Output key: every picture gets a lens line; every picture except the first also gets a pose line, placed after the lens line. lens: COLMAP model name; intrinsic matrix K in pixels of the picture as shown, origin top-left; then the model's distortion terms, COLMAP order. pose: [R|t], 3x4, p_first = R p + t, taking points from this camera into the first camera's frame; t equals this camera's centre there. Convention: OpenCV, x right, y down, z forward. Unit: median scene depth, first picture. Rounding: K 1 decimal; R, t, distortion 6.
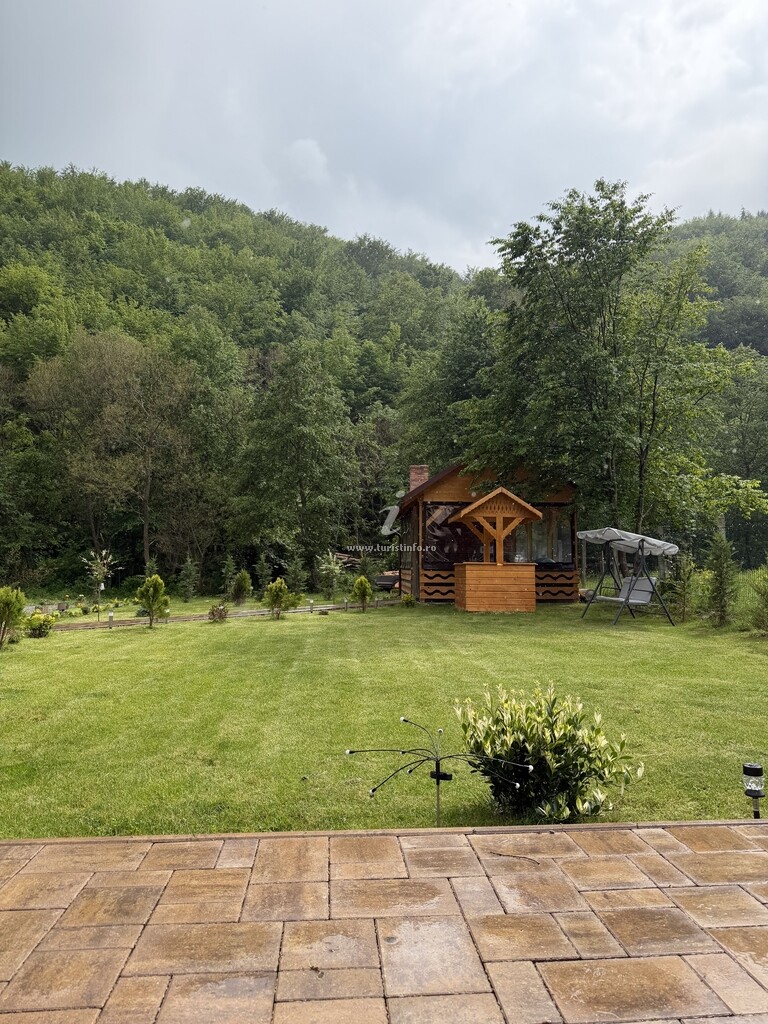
lens RADIAL K [[706.5, 0, 386.0], [0, 706.5, 504.5], [0, 0, 1]] dist [0.069420, -0.072233]
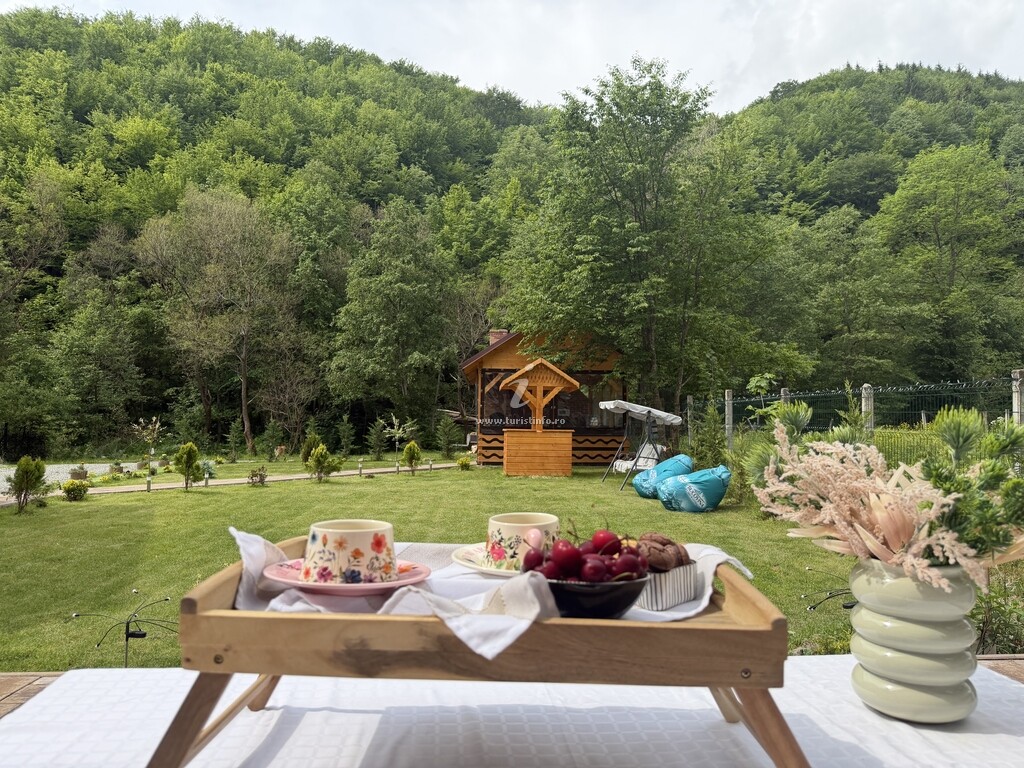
lens RADIAL K [[706.5, 0, 513.6], [0, 706.5, 391.4], [0, 0, 1]] dist [0.069420, -0.072233]
pose [[0.999922, 0.005410, -0.011283, 0.111111], [-0.004896, 0.998970, 0.045118, -0.017937], [0.011515, -0.045059, 0.998918, -0.040075]]
